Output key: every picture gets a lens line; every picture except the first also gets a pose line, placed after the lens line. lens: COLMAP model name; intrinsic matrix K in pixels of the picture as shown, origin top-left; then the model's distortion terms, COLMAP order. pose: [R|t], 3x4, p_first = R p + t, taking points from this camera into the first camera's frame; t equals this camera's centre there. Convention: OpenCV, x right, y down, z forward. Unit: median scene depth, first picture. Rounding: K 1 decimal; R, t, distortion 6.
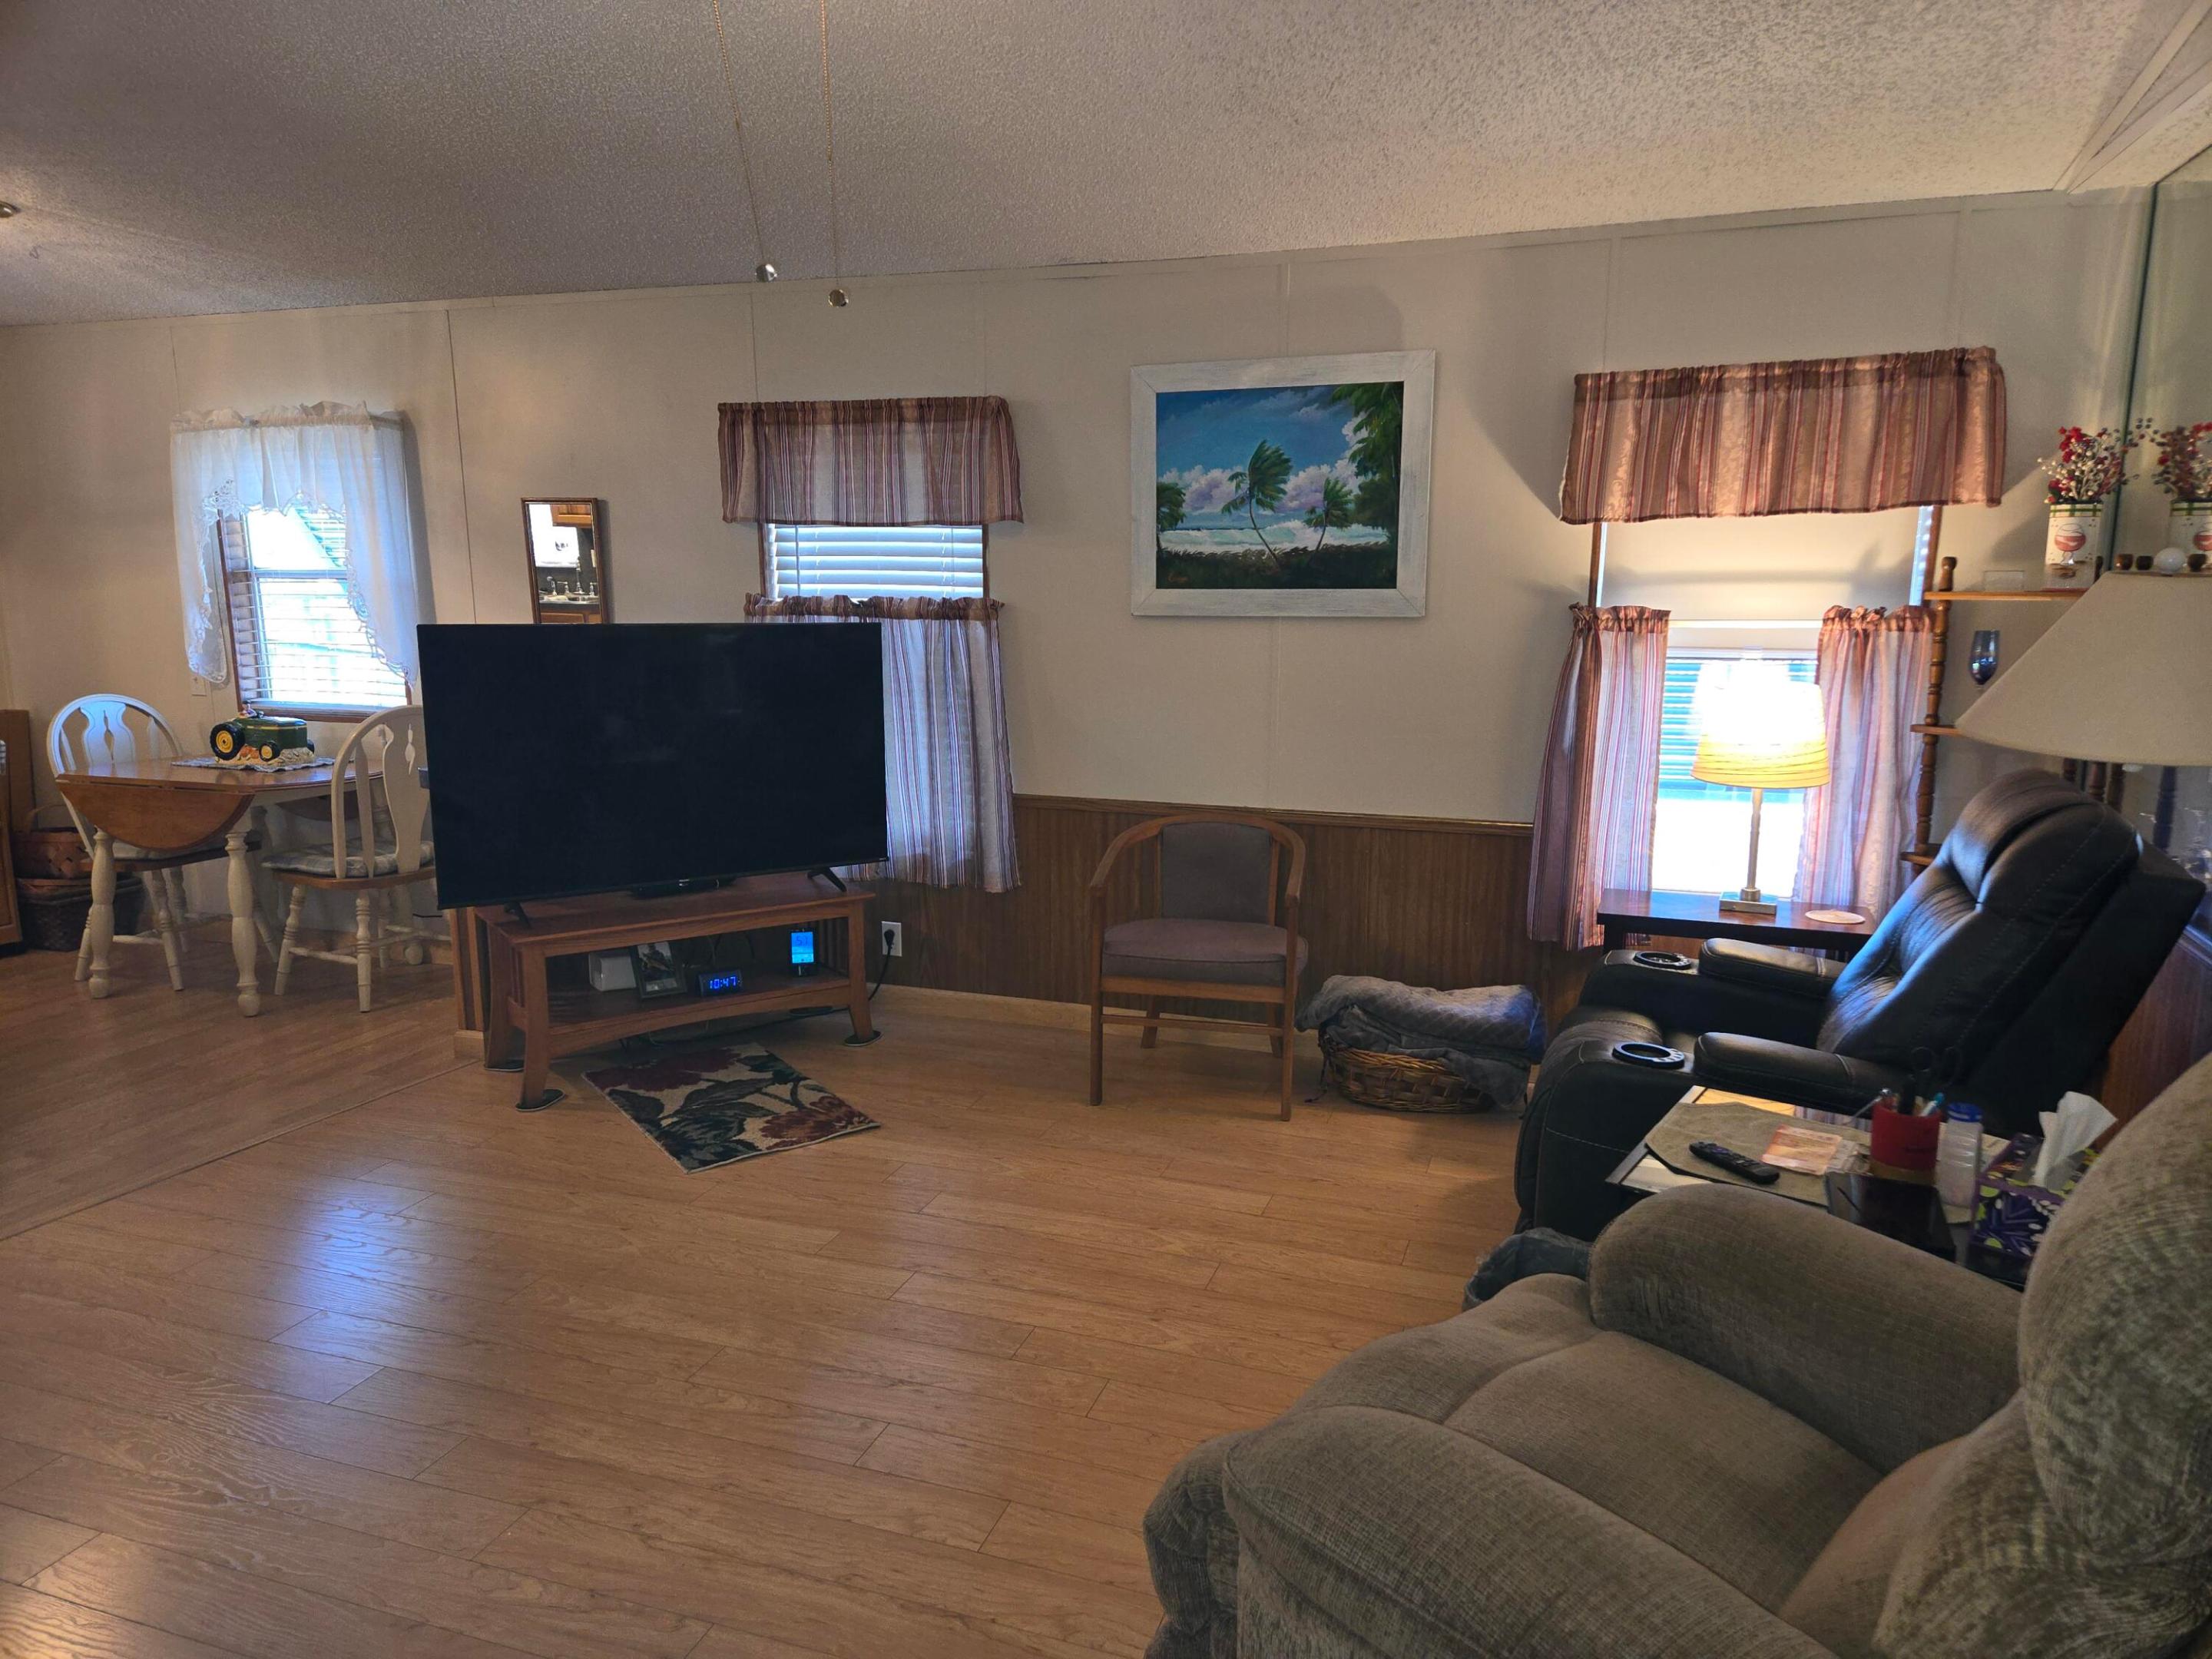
lens RADIAL K [[1466.8, 0, 1126.2], [0, 1466.8, 841.6], [0, 0, 1]] dist [0.081621, -0.067872]
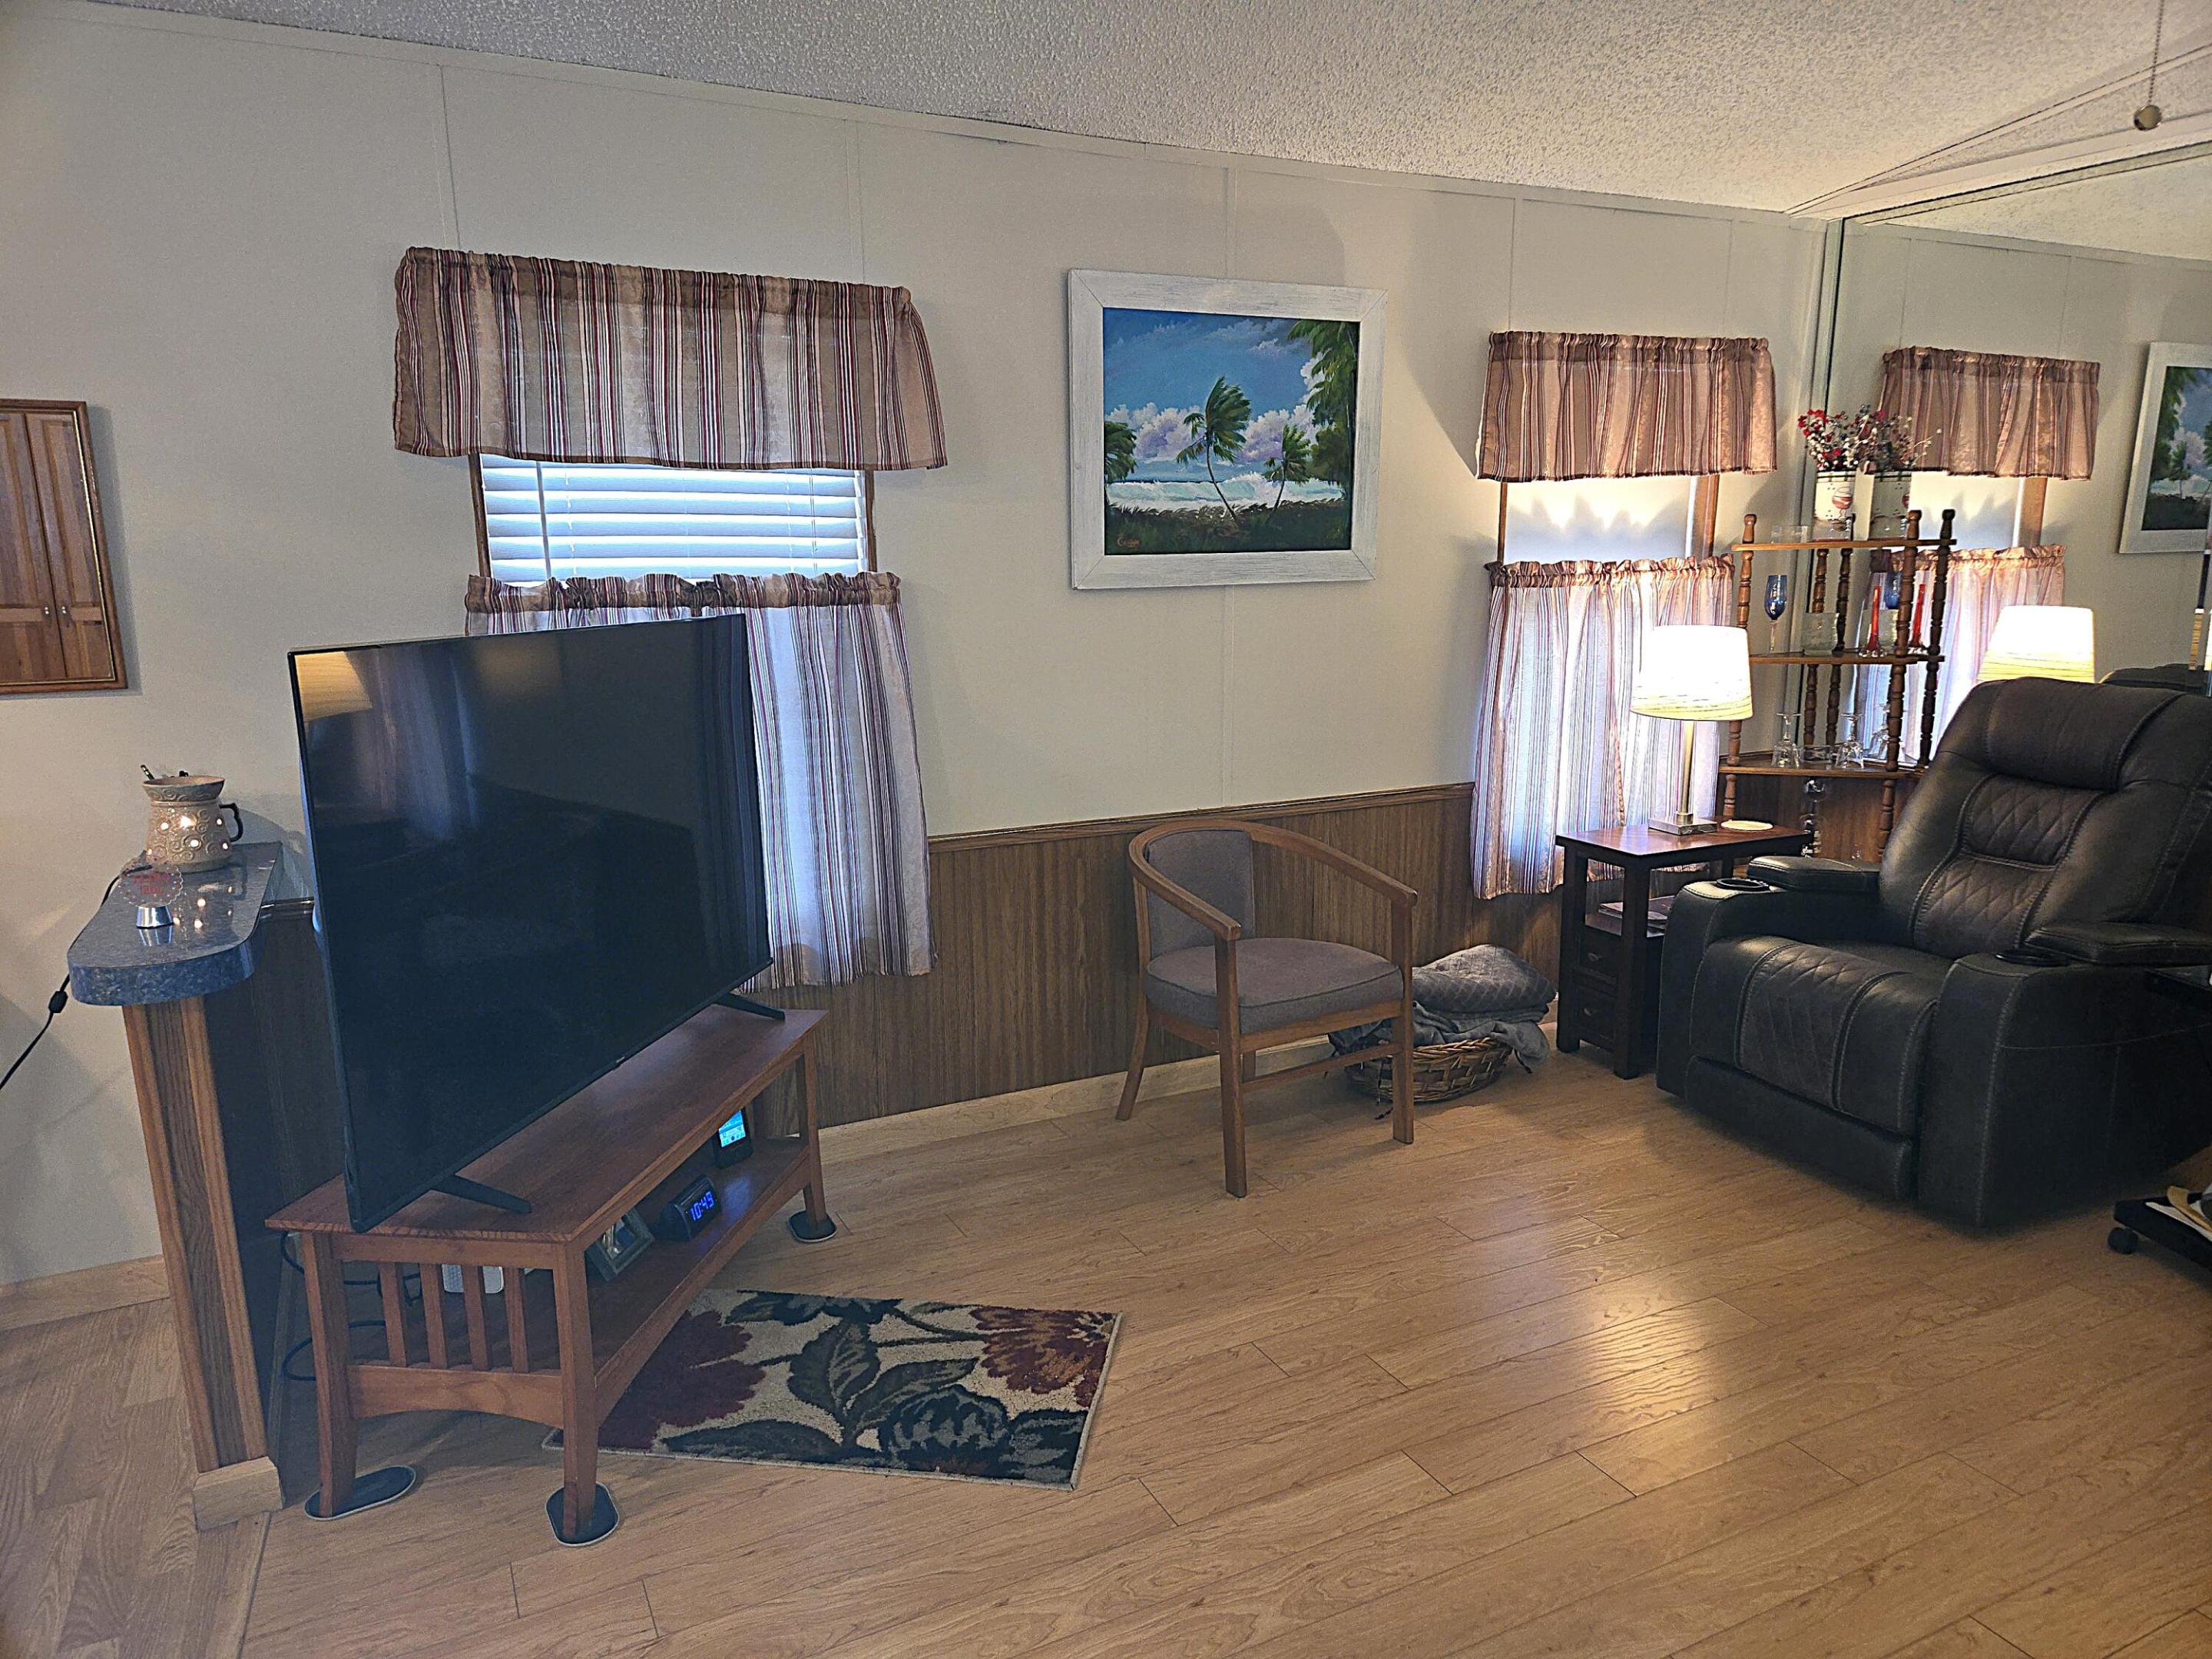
lens RADIAL K [[1466.9, 0, 1122.5], [0, 1466.9, 845.4], [0, 0, 1]] dist [0.083202, -0.068017]
pose [[0.699922, -0.153883, 0.697445, -0.566725], [0.143096, 0.986927, 0.074150, -0.075021], [-0.699738, 0.047903, 0.712792, 0.434667]]
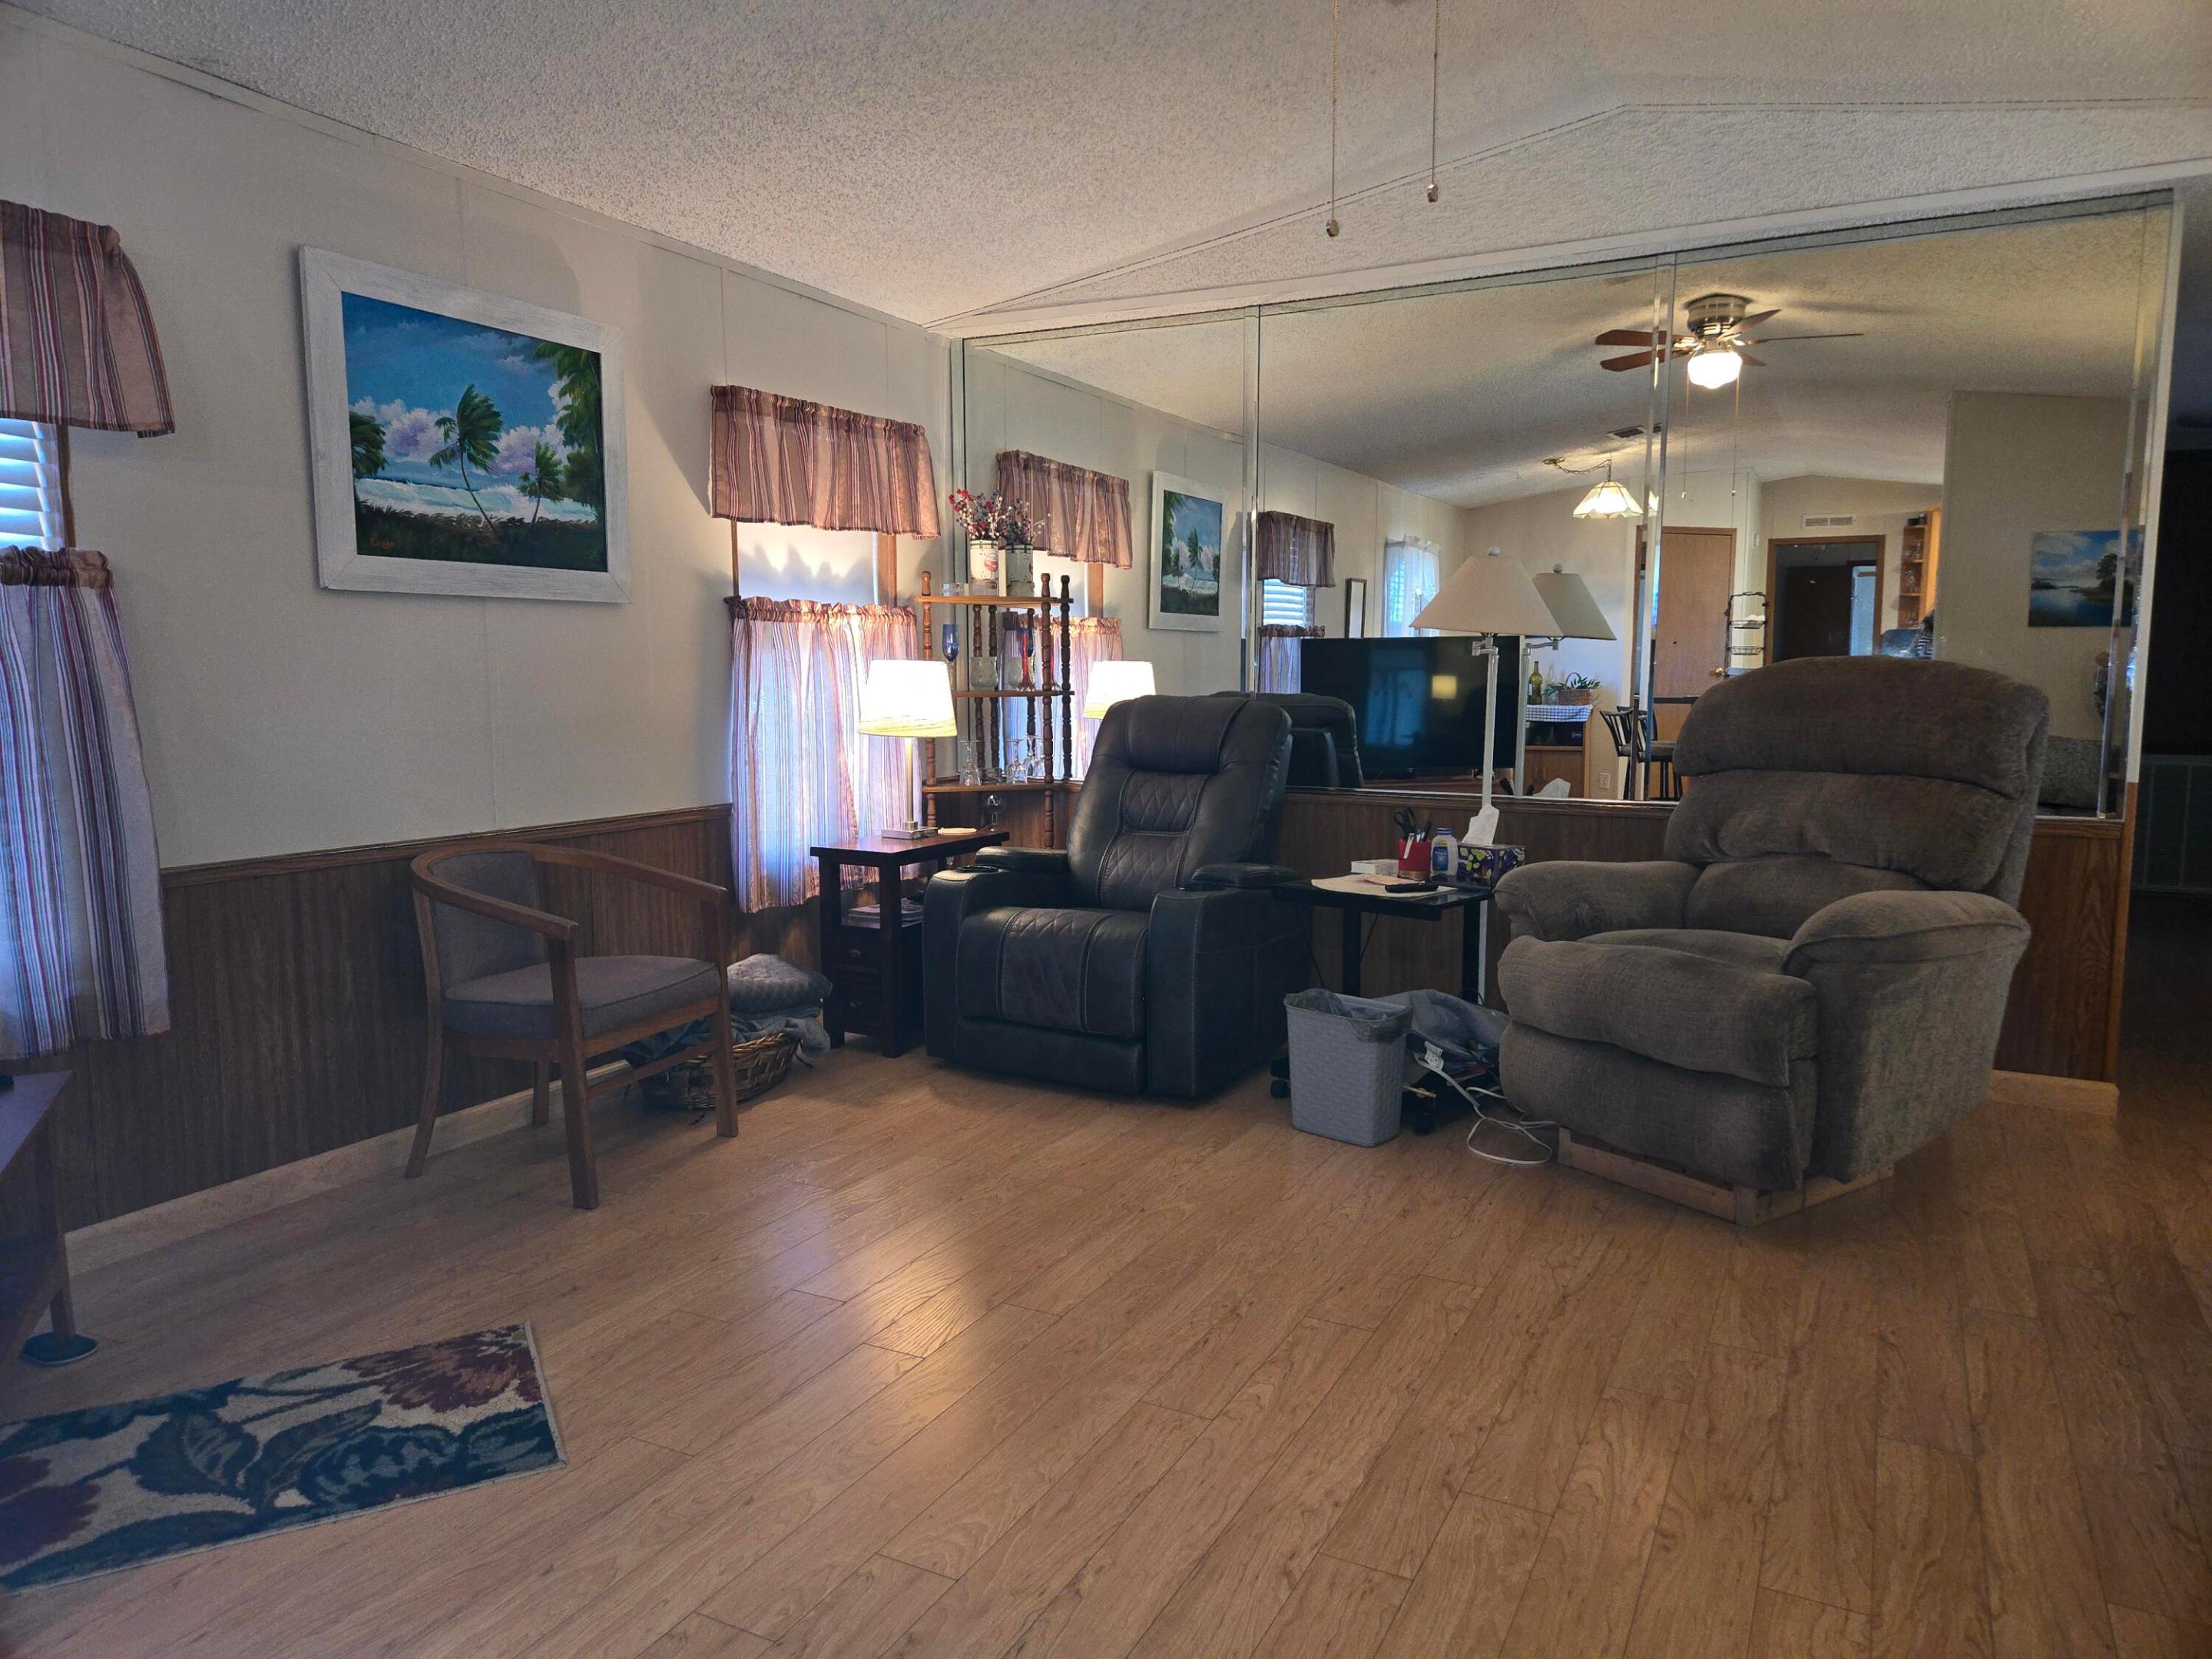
lens RADIAL K [[1466.0, 0, 1106.7], [0, 1466.0, 839.3], [0, 0, 1]] dist [0.084292, -0.070938]
pose [[0.156157, -0.119166, 0.980517, -0.685257], [0.182106, 0.979152, 0.089998, -0.031124], [-0.970800, 0.164504, 0.174602, 0.534715]]
